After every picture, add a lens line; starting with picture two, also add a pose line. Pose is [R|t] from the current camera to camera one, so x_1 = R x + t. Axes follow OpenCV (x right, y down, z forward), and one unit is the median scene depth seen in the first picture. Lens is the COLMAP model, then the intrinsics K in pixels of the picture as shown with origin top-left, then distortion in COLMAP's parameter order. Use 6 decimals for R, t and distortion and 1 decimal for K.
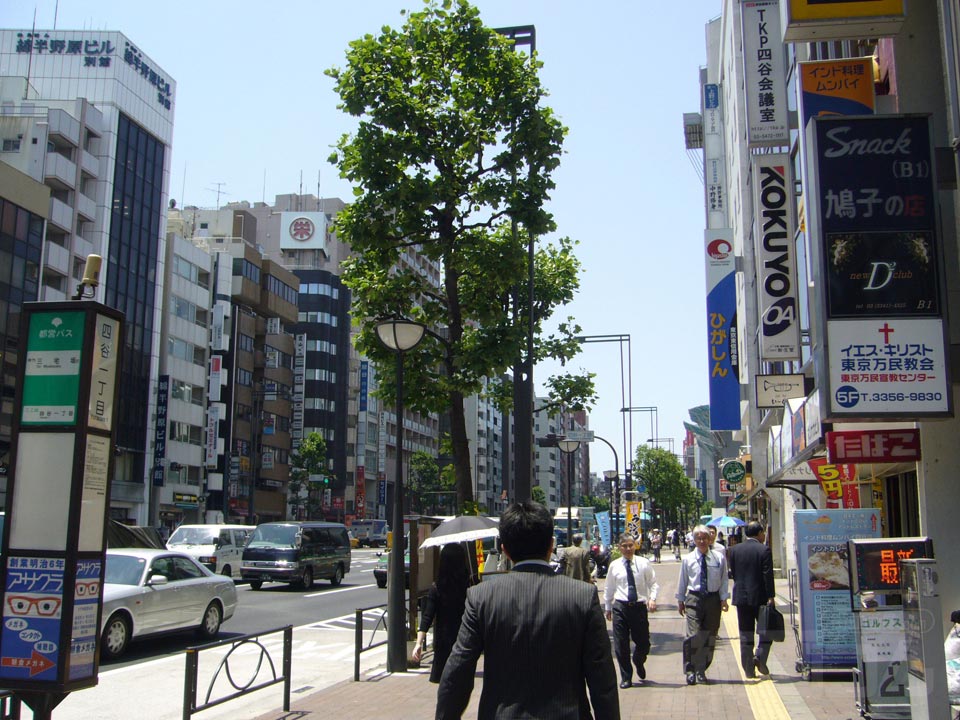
lens RADIAL K [[957.6, 0, 478.4], [0, 957.6, 395.0], [0, 0, 1]] dist [-0.044351, 0.002462]
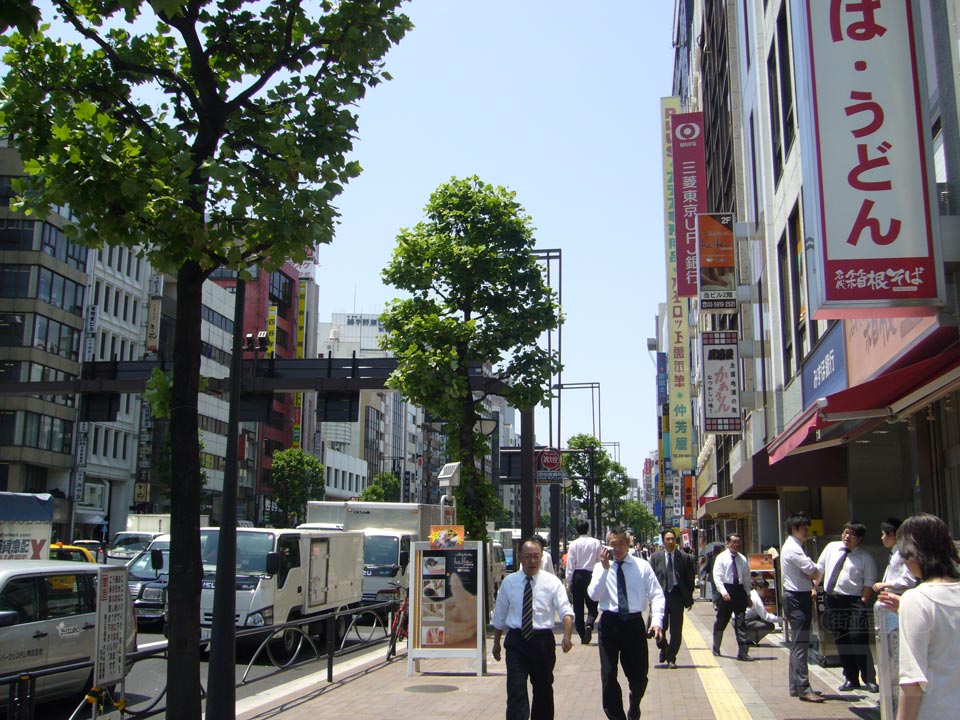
lens RADIAL K [[1036.9, 0, 480.0], [0, 1036.9, 360.0], [0, 0, 1]] dist [-0.054484, 0.021550]
pose [[0.998214, 0.012782, 0.058353, -0.304616], [-0.010906, 0.999417, -0.032349, -0.196593], [-0.058733, 0.031655, 0.997772, -1.337688]]
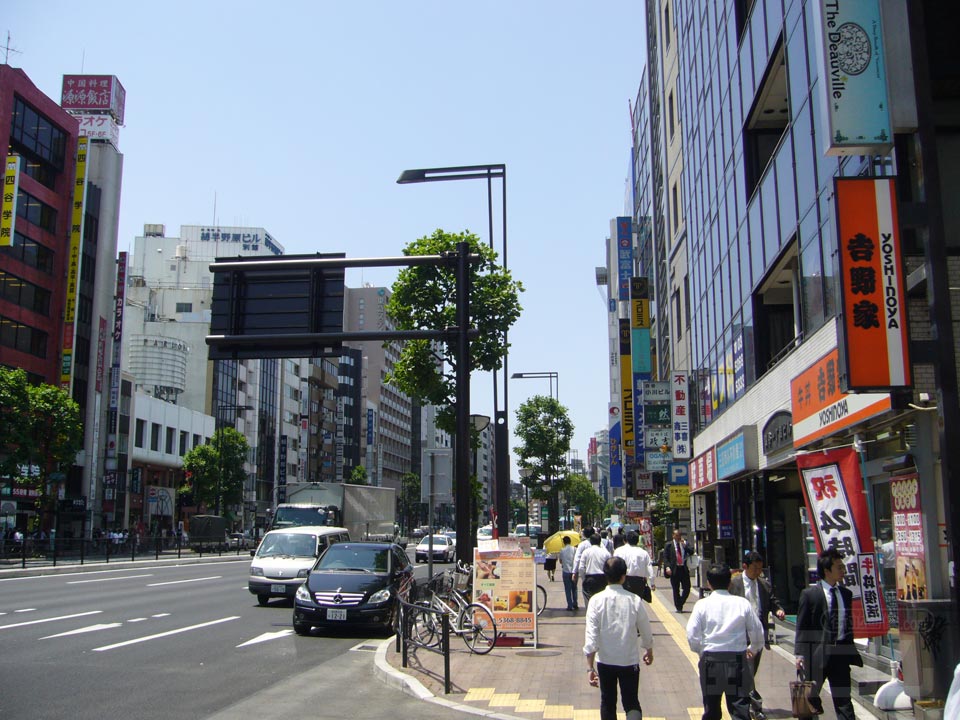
lens RADIAL K [[1036.9, 0, 480.0], [0, 1036.9, 360.0], [0, 0, 1]] dist [-0.054484, 0.021550]
pose [[0.993711, 0.011659, 0.111368, -0.192682], [-0.009480, 0.999754, -0.020071, -0.116522], [-0.111574, 0.018889, 0.993577, -0.798111]]
